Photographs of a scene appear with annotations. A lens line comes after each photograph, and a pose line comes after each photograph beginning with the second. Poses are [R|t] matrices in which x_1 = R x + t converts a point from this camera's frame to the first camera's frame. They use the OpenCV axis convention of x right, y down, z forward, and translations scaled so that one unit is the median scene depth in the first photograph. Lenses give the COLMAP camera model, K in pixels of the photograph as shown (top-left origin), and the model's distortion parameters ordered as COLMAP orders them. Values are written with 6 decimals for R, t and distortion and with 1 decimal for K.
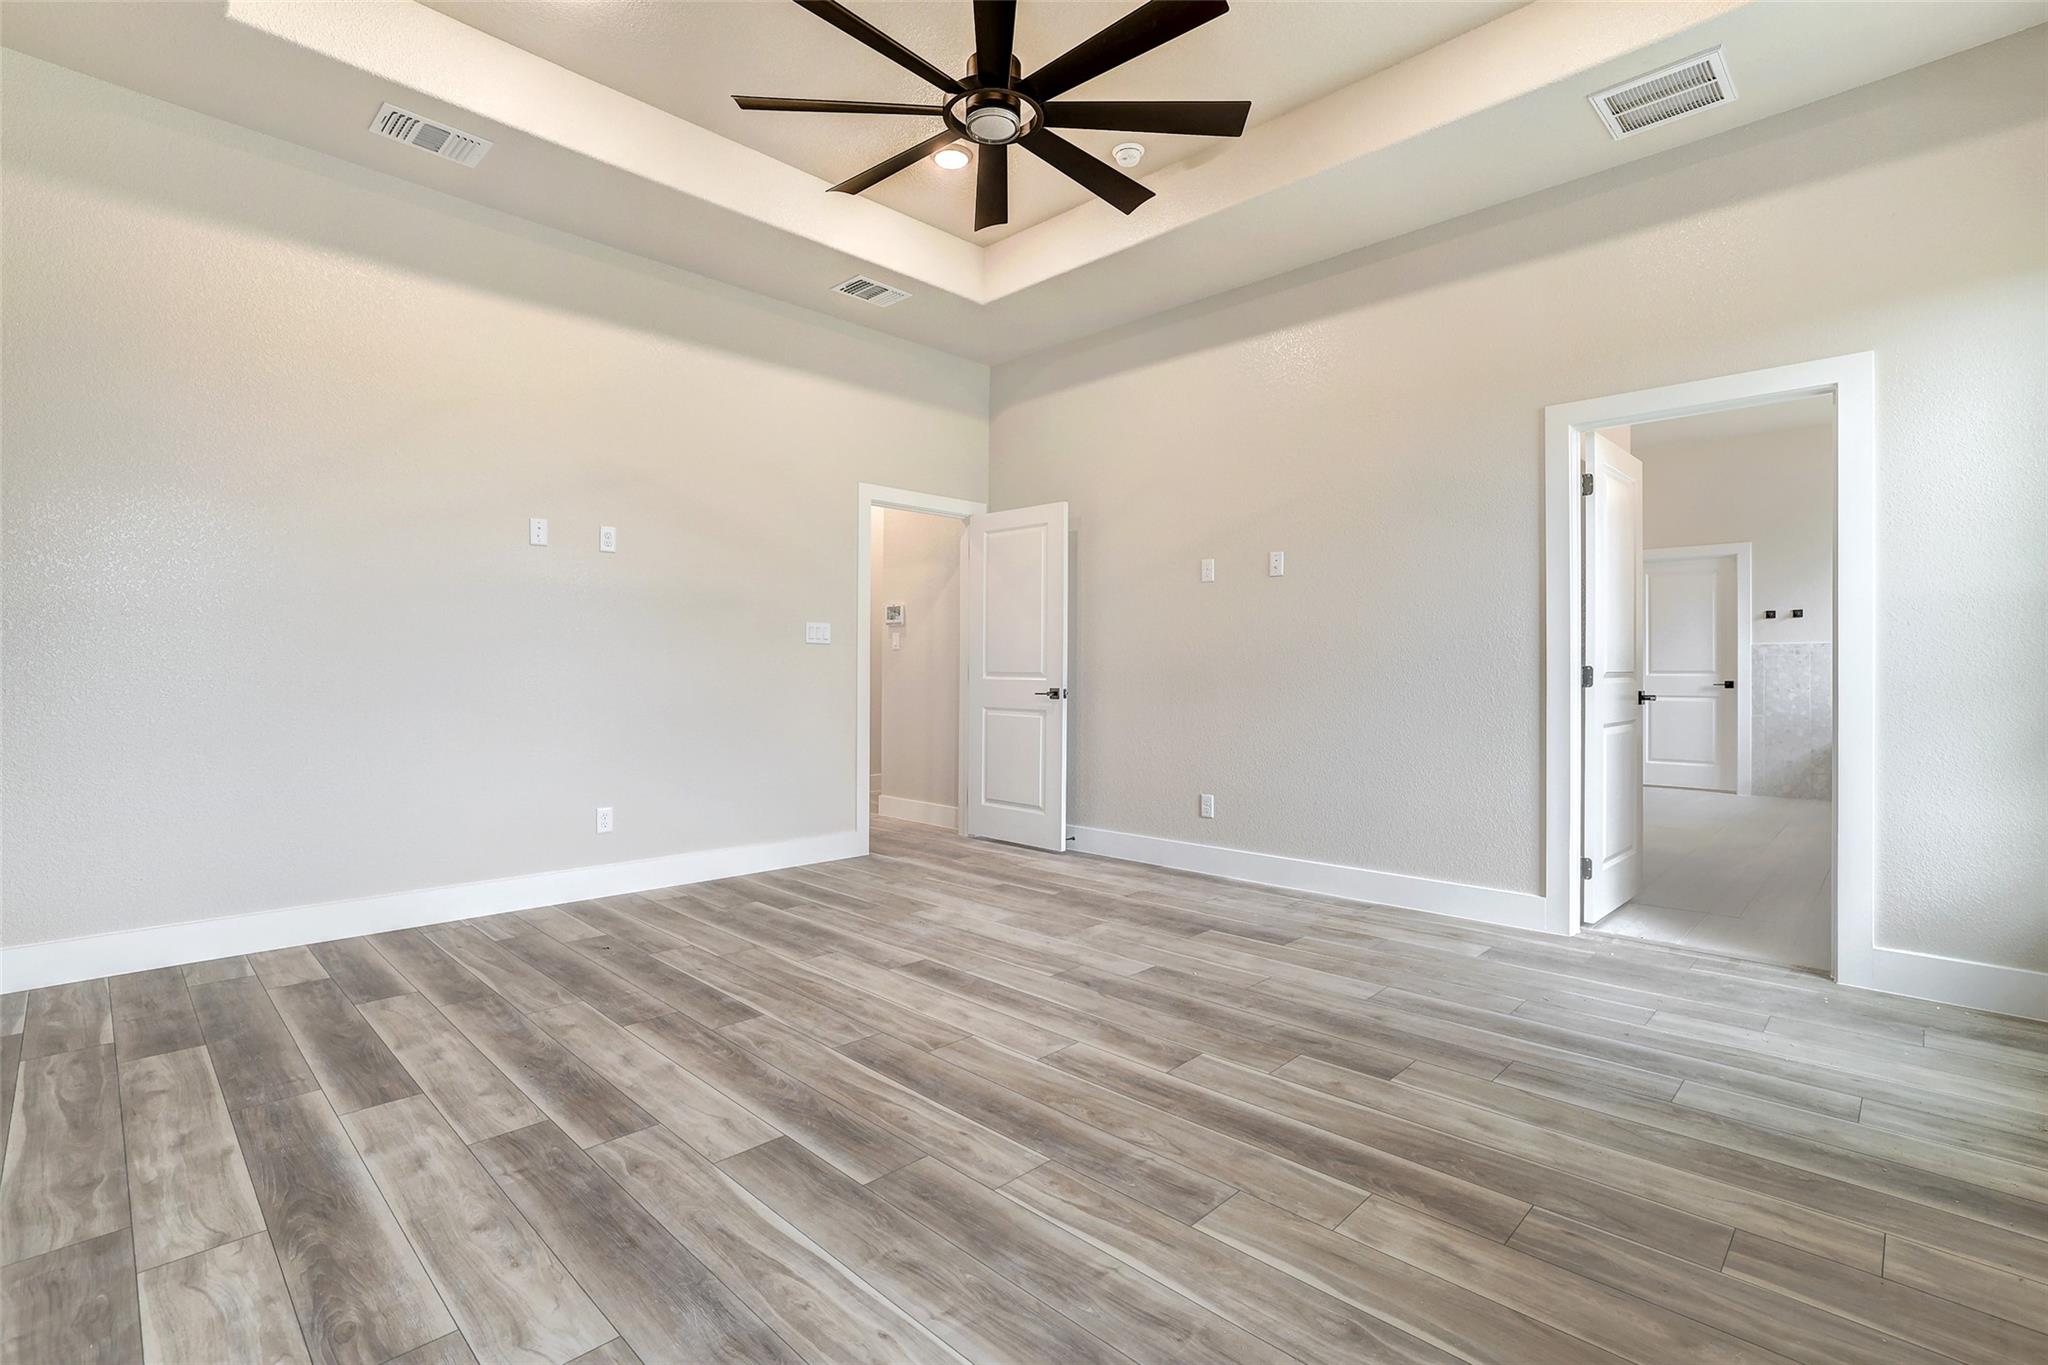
lens RADIAL K [[942.2, 0, 1018.5], [0, 942.2, 679.3], [0, 0, 1]] dist [-0.024363, 0.001586]
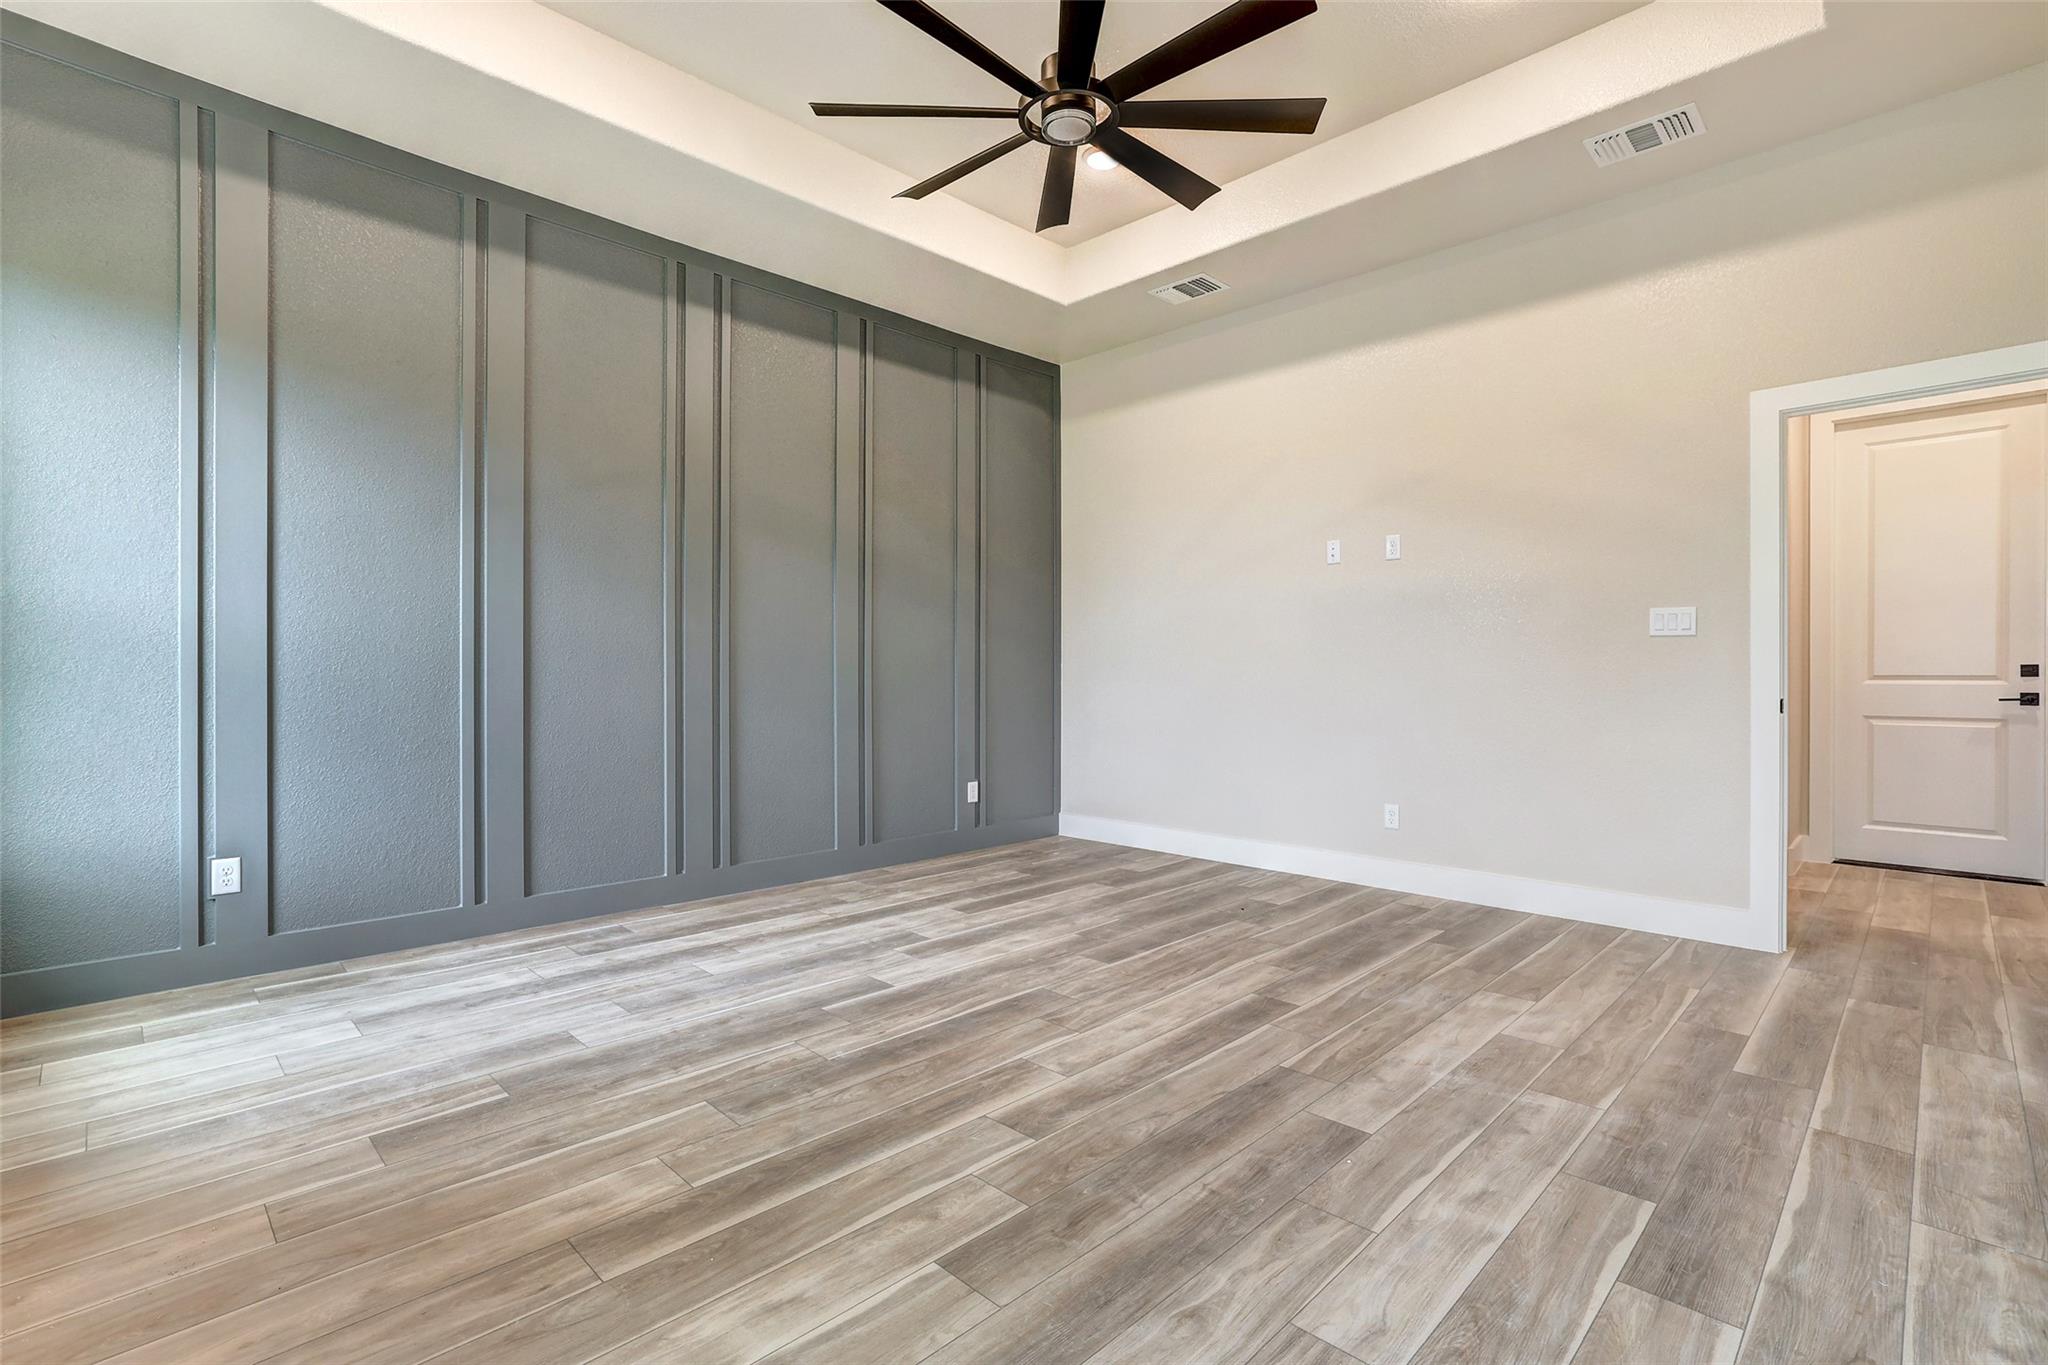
lens RADIAL K [[942.2, 0, 1017.2], [0, 942.2, 676.7], [0, 0, 1]] dist [-0.024363, 0.001586]
pose [[-0.017536, -0.001057, -0.999846, 1.030930], [-0.007030, 0.999975, -0.000934, -0.001973], [0.999822, 0.007013, -0.017543, 1.016598]]
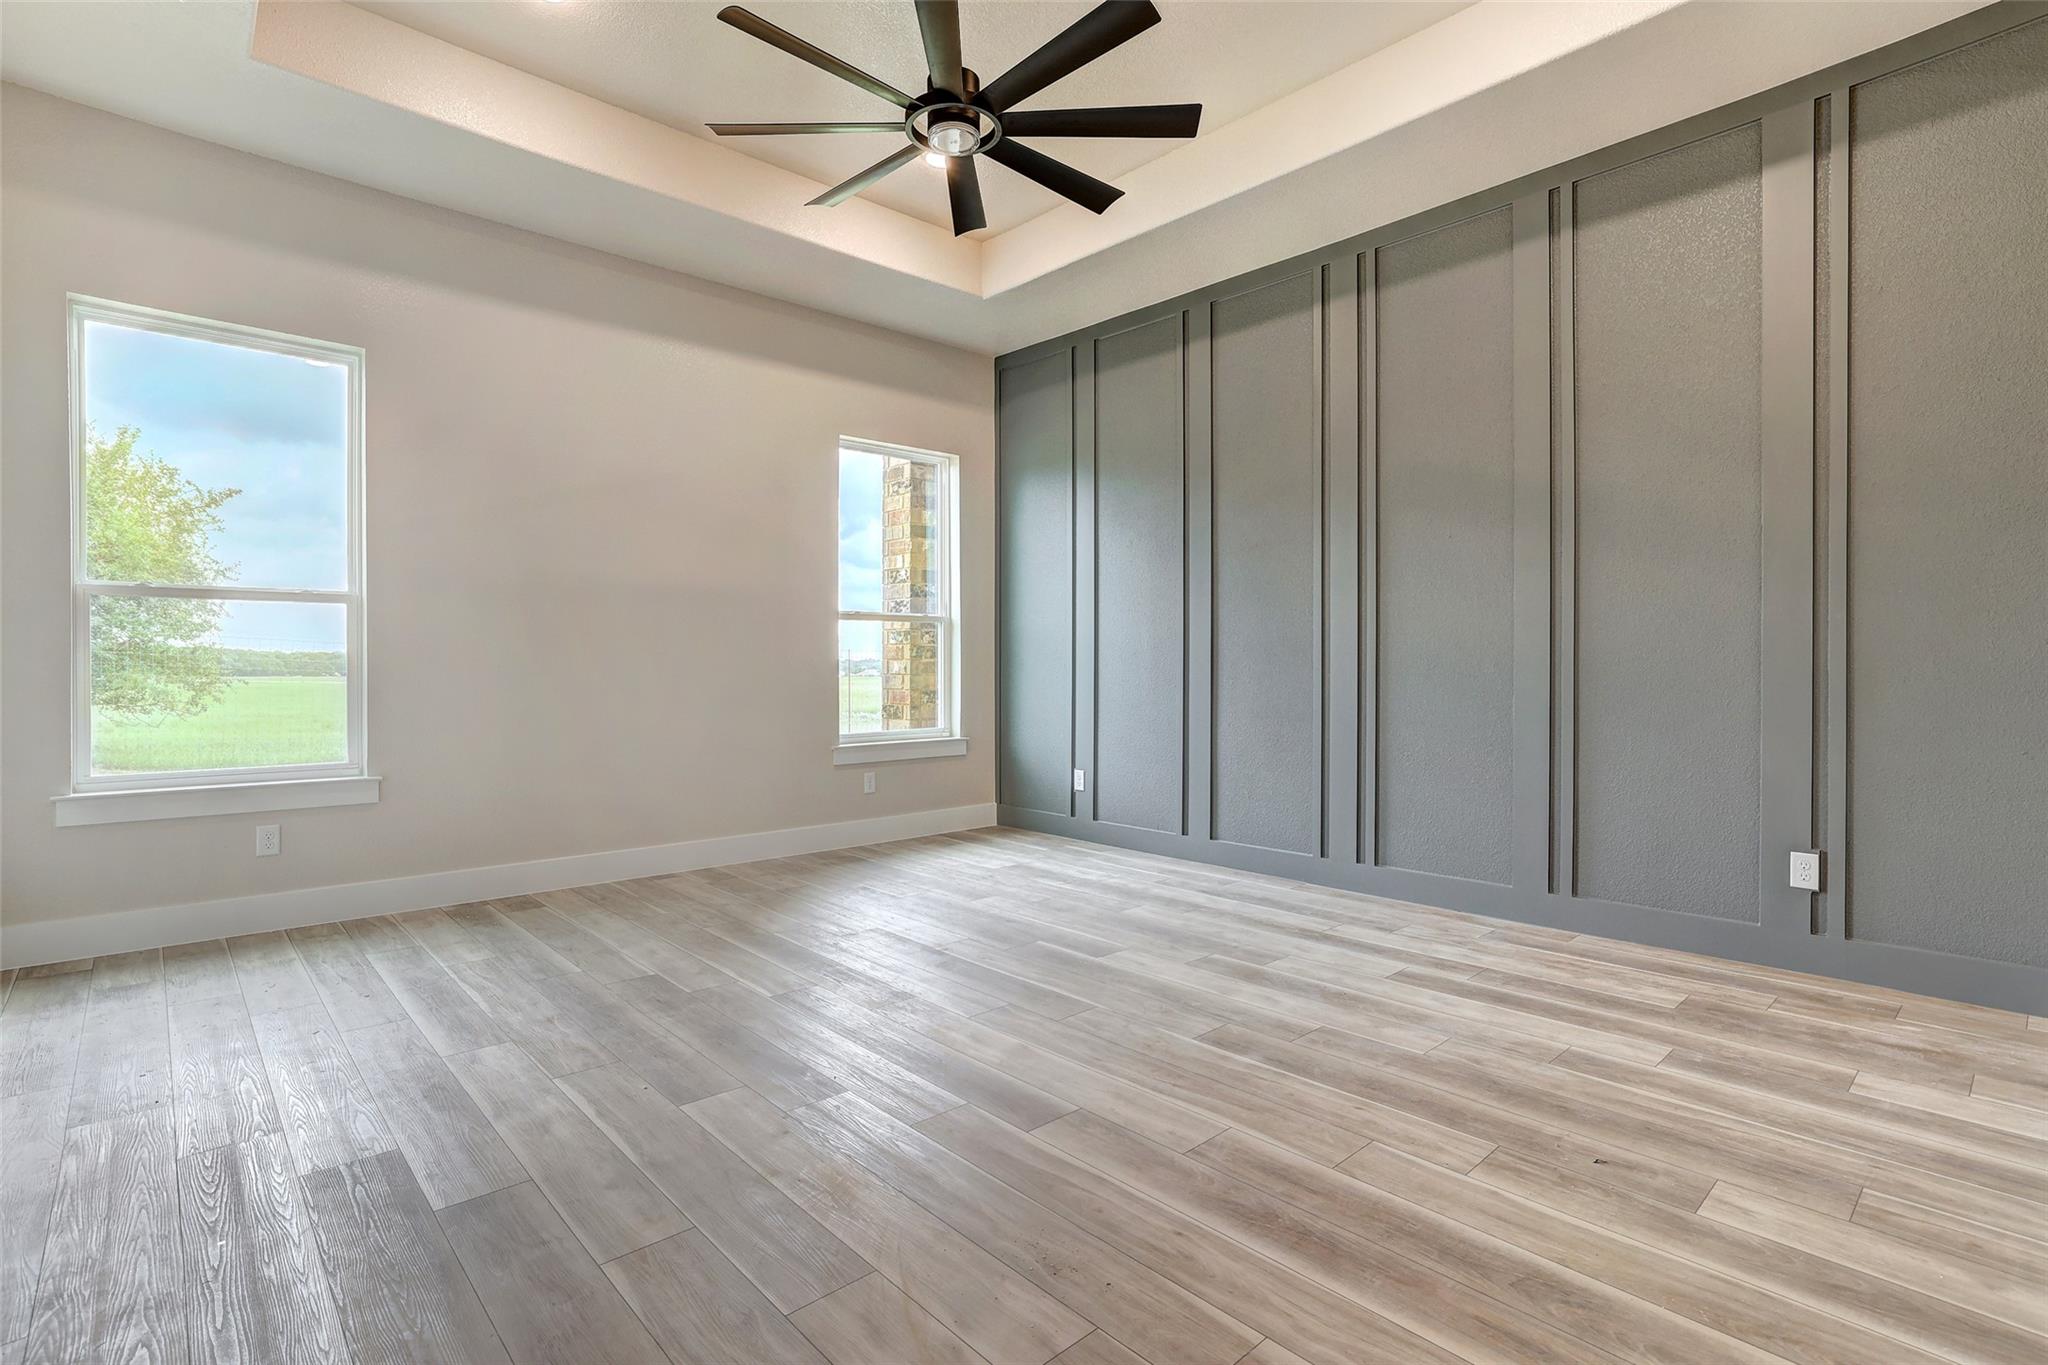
lens RADIAL K [[956.9, 0, 1014.1], [0, 956.9, 671.7], [0, 0, 1]] dist [-0.023358, 0.011437]
pose [[-0.998163, -0.003547, 0.060478, -0.172026], [-0.002605, 0.999874, 0.015645, -0.016666], [-0.060525, 0.015459, -0.998047, 2.180338]]
